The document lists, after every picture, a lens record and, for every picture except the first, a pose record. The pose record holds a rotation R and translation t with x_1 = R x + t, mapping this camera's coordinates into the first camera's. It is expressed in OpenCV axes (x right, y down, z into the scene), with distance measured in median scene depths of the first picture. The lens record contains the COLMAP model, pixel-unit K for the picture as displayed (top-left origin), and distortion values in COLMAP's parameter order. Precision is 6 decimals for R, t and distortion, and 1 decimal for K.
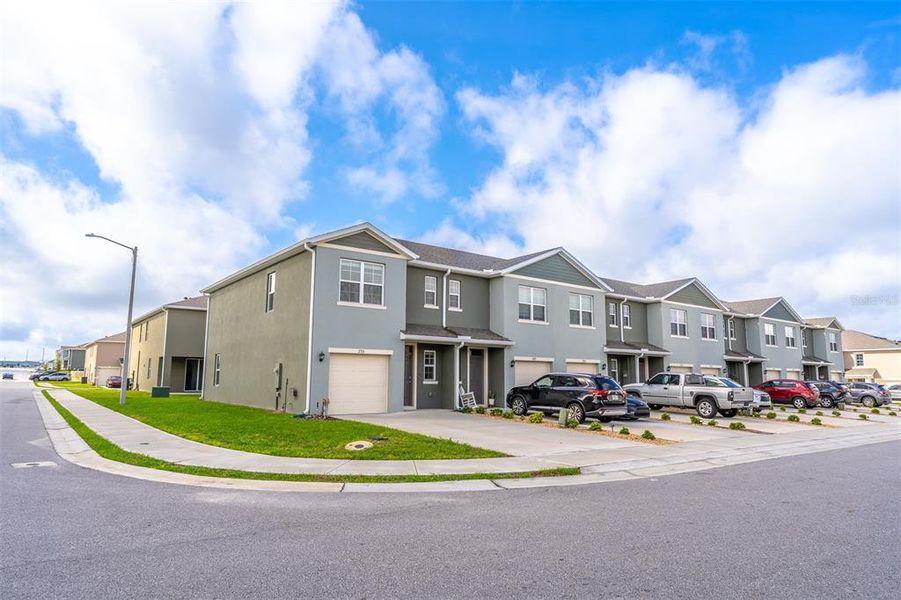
lens RADIAL K [[569.0, 0, 449.2], [0, 569.0, 303.1], [0, 0, 1]] dist [0.008106, -0.000452]
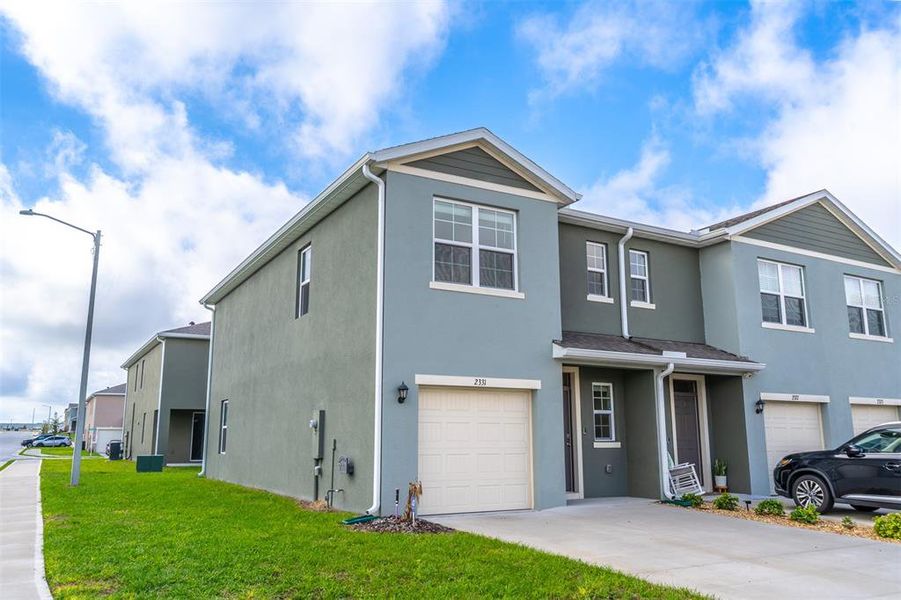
lens RADIAL K [[716.5, 0, 451.9], [0, 716.5, 298.5], [0, 0, 1]] dist [0.011232, -0.005460]
pose [[0.992328, -0.033807, -0.118919, -0.089686], [0.026342, 0.997615, -0.063798, 0.045122], [0.120792, 0.060176, 0.990852, 0.332096]]
